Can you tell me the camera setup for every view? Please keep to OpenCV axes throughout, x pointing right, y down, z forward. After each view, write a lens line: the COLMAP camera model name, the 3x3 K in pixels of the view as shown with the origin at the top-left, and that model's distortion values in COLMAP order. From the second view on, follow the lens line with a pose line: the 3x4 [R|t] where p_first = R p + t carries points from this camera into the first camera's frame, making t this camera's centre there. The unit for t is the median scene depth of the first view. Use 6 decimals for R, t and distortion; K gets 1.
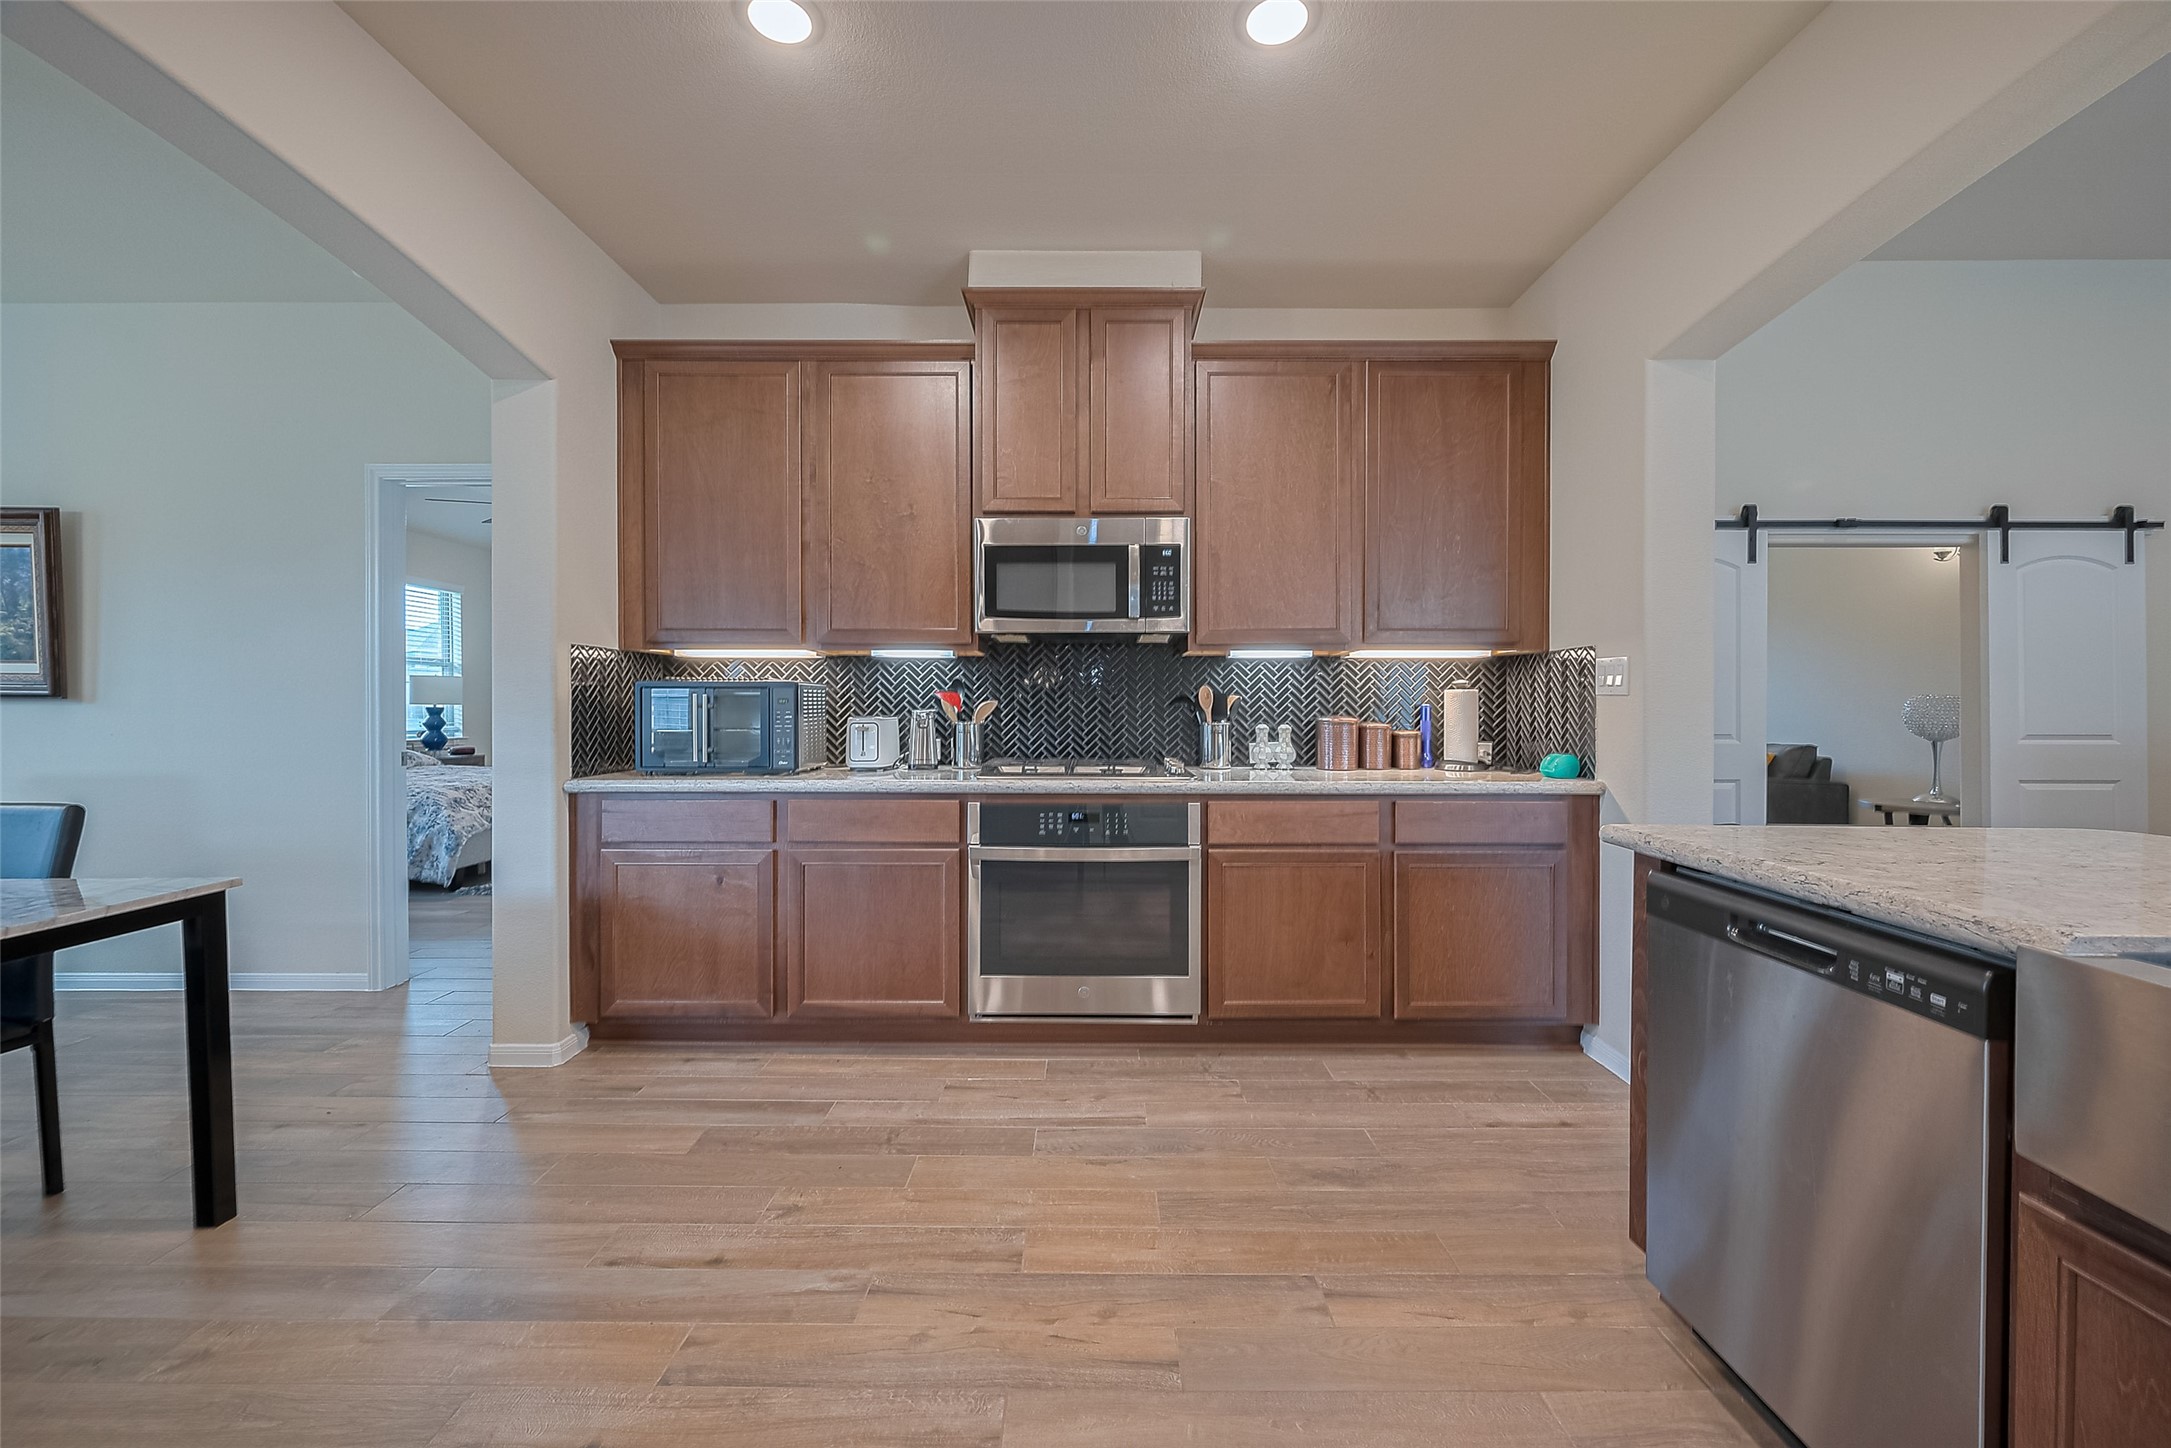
lens RADIAL K [[864.1, 0, 1089.1], [0, 864.1, 708.5], [0, 0, 1]] dist [0.000273, 0.000154]
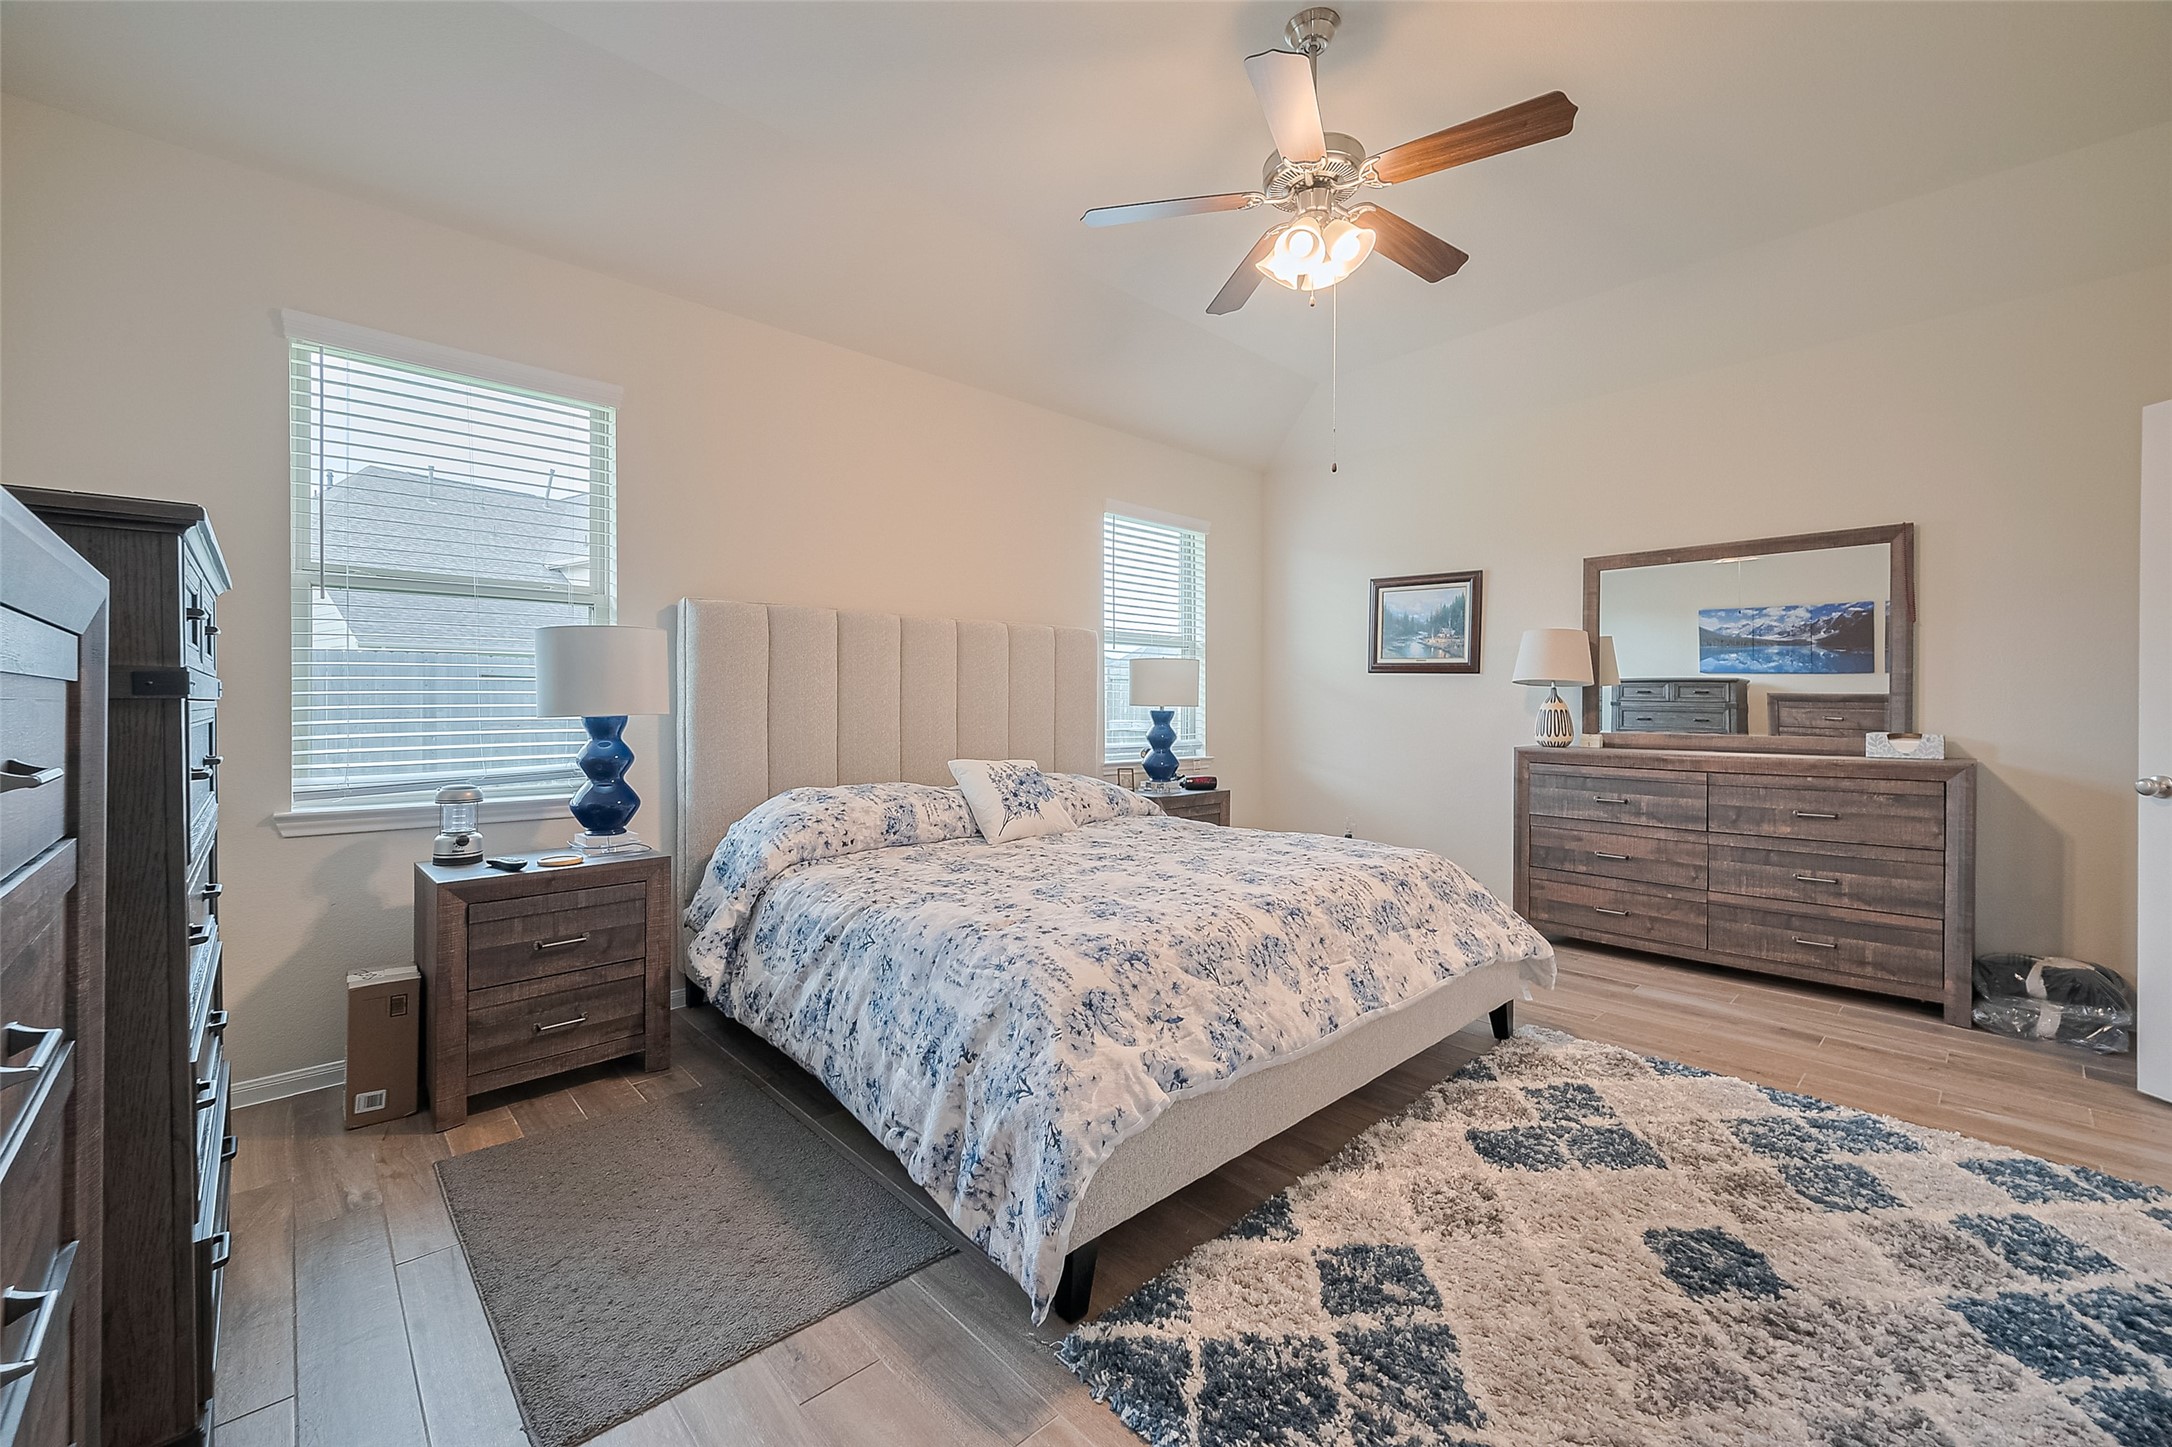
lens RADIAL K [[864.5, 0, 1089.6], [0, 864.5, 708.0], [0, 0, 1]] dist [0.000273, 0.000154]
pose [[0.686194, 0.005941, -0.727394, -0.348754], [-0.007036, 0.999974, 0.001529, -0.003766], [0.727385, 0.004069, 0.686218, 0.545758]]
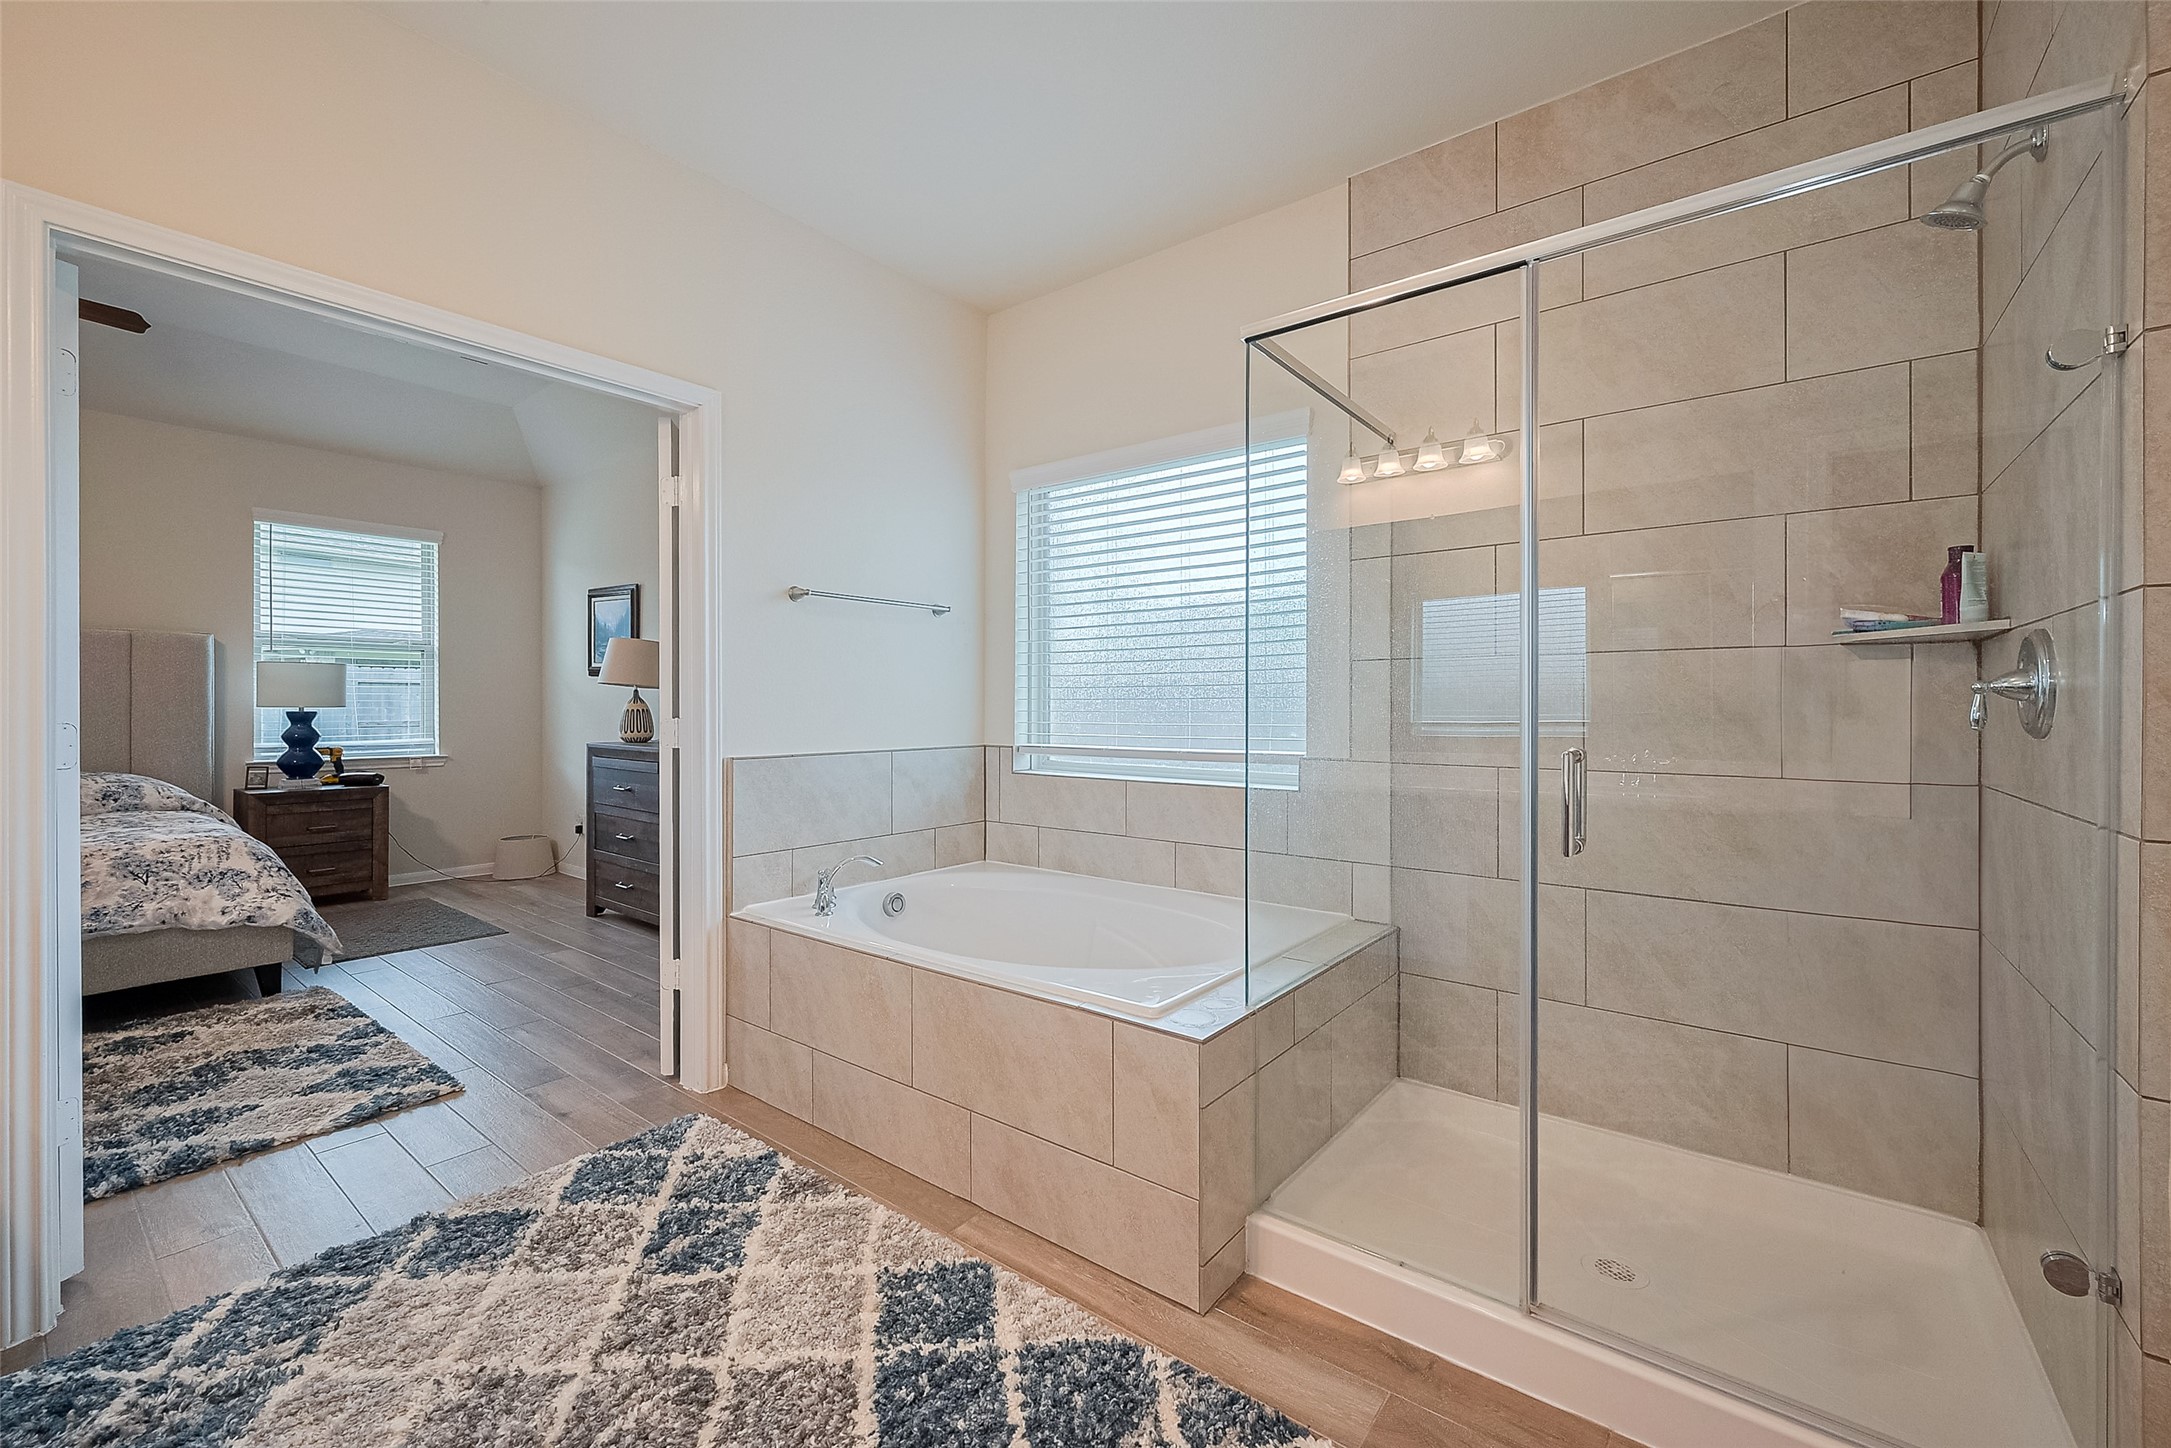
lens RADIAL K [[864.1, 0, 1089.1], [0, 864.1, 708.5], [0, 0, 1]] dist [0.000273, 0.000154]
pose [[0.791836, 0.003893, -0.610721, 0.100582], [-0.005018, 0.999987, -0.000132, -0.006216], [0.610713, 0.003169, 0.791846, 0.854190]]
